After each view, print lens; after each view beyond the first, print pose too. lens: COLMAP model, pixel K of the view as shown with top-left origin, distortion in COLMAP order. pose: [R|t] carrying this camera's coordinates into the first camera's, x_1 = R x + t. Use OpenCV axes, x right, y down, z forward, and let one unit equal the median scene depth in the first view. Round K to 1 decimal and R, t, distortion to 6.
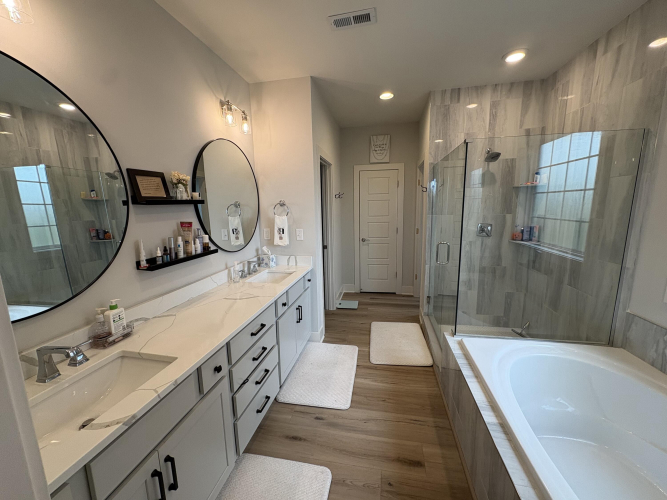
lens RADIAL K [[266.2, 0, 332.0], [0, 266.2, 249.9], [0, 0, 1]] dist [-0.000243, 0.000253]
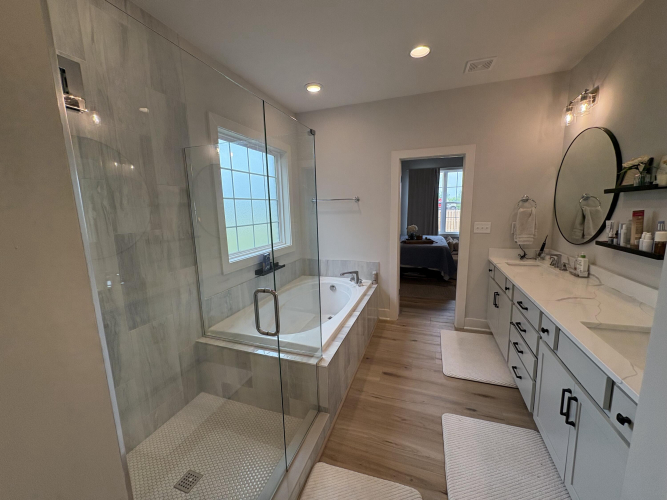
lens RADIAL K [[266.2, 0, 330.9], [0, 266.2, 248.4], [0, 0, 1]] dist [-0.000243, 0.000253]
pose [[-0.986384, 0.017833, 0.163488, 0.313961], [0.070736, 0.943455, 0.323865, -0.325924], [-0.148469, 0.331019, -0.931871, 1.876286]]
